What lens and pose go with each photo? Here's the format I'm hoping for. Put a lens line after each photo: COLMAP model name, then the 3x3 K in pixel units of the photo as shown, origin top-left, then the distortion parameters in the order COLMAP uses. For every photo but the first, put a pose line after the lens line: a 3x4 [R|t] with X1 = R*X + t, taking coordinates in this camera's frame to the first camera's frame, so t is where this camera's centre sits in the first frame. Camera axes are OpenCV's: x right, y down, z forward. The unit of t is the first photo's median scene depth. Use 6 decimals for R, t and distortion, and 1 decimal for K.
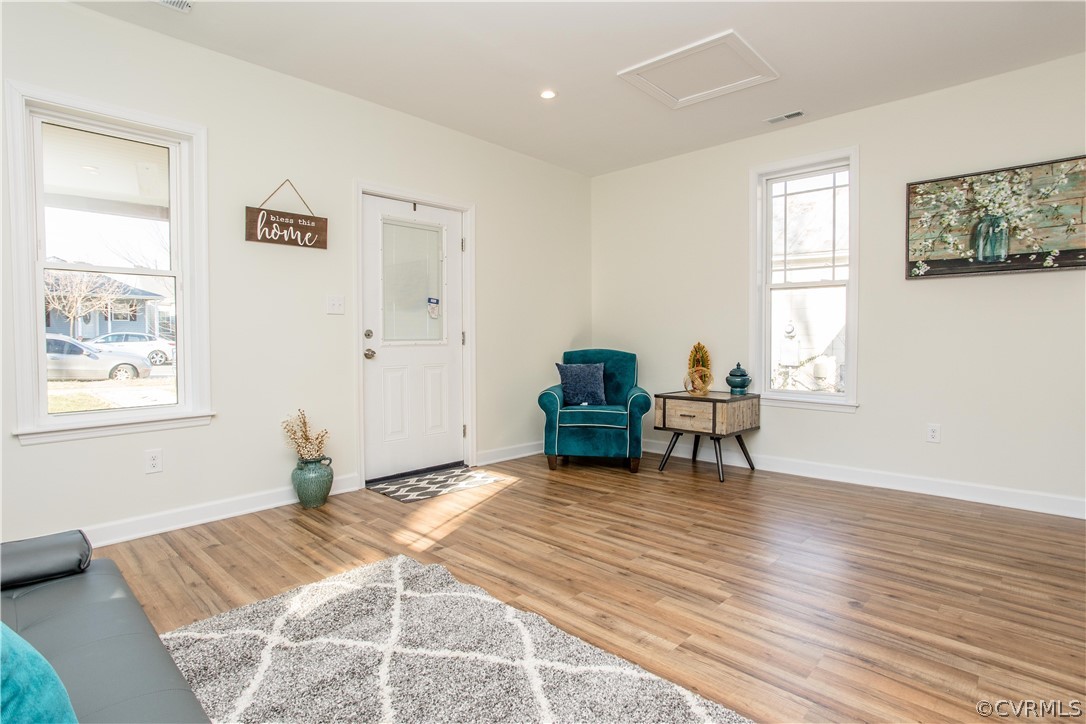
lens RADIAL K [[543.4, 0, 550.8], [0, 543.4, 354.6], [0, 0, 1]] dist [-0.038124, 0.016071]
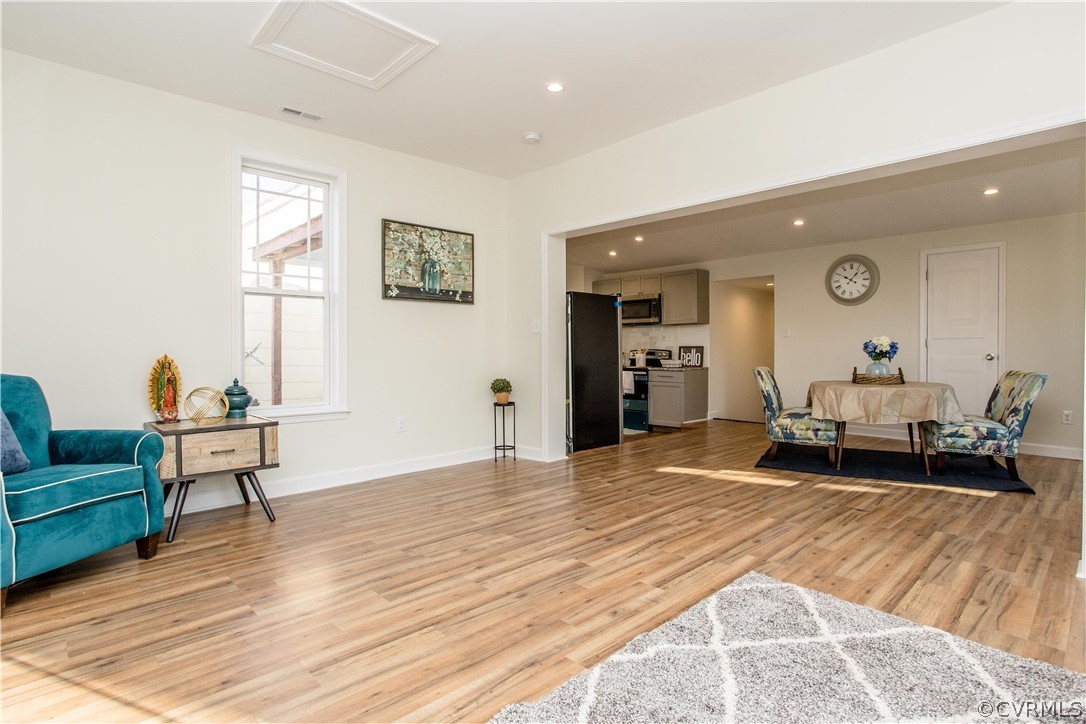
lens RADIAL K [[543.4, 0, 534.1], [0, 543.4, 358.3], [0, 0, 1]] dist [-0.038124, 0.016071]
pose [[0.091056, -0.013068, 0.995760, -0.569006], [0.039155, 0.999188, 0.009533, -0.008154], [-0.995076, 0.038121, 0.091494, 0.635836]]
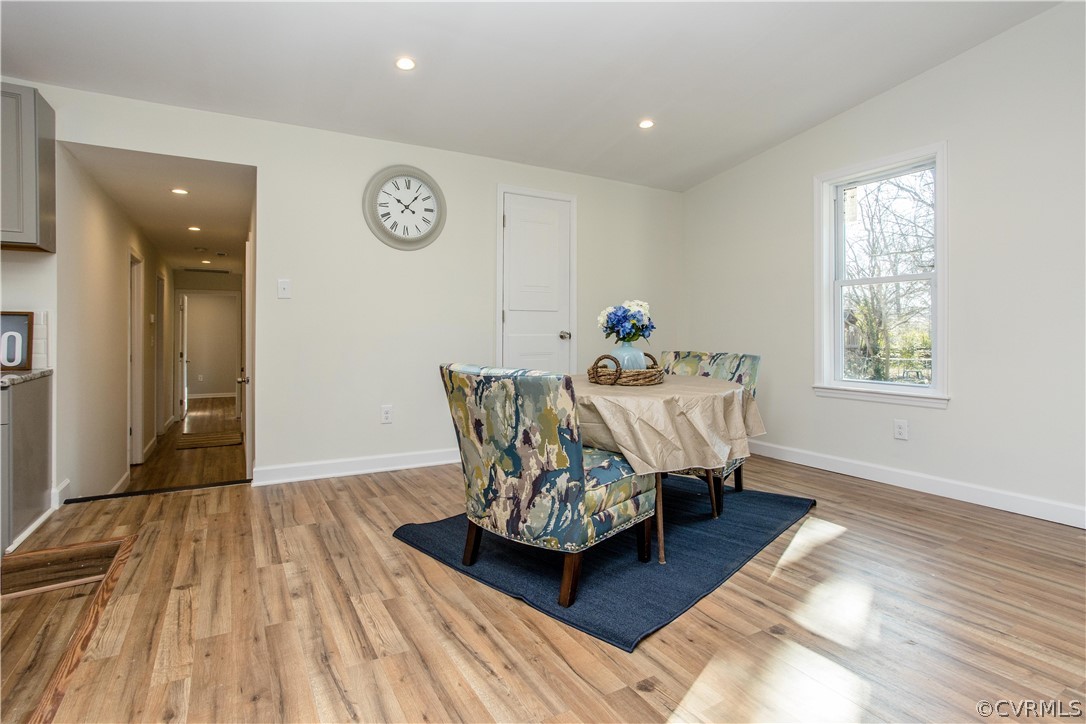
lens RADIAL K [[543.4, 0, 525.6], [0, 543.4, 328.9], [0, 0, 1]] dist [-0.038124, 0.016071]
pose [[-0.951459, 0.002182, 0.307767, 0.828405], [0.012809, 0.999389, 0.032513, -0.001648], [-0.307509, 0.034877, -0.950906, 0.691435]]
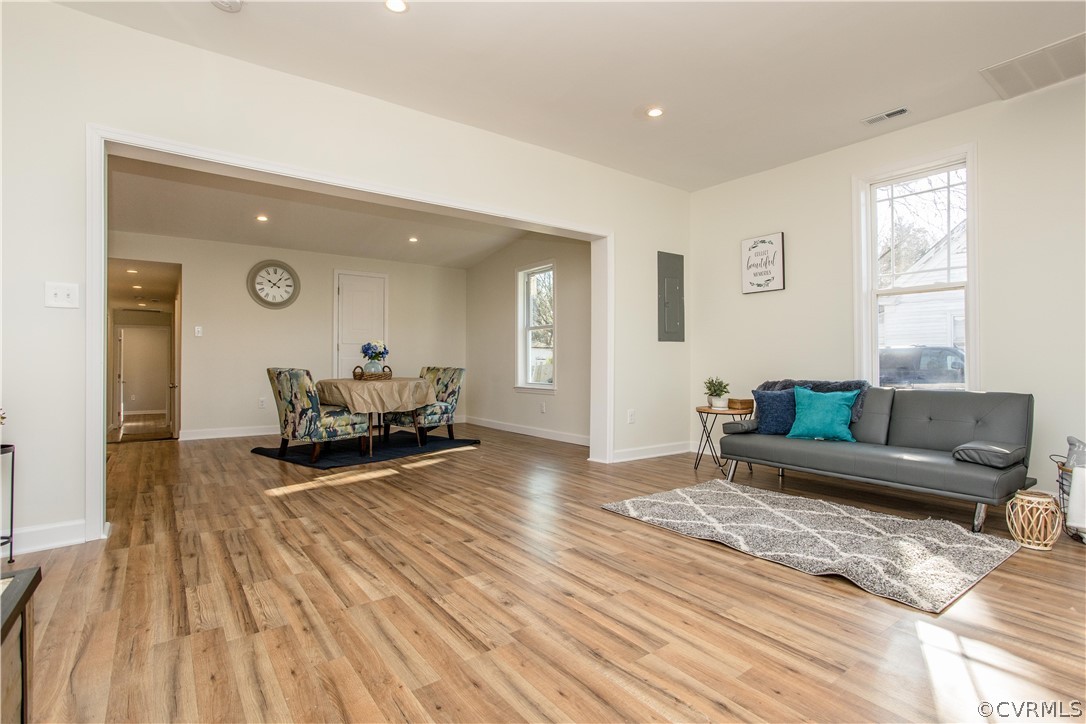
lens RADIAL K [[543.4, 0, 538.5], [0, 543.4, 353.4], [0, 0, 1]] dist [-0.038124, 0.016071]
pose [[-0.981366, 0.002356, 0.192134, 0.095888], [0.007159, 0.999679, 0.024304, -0.010999], [-0.192015, 0.025226, -0.981068, 1.427747]]
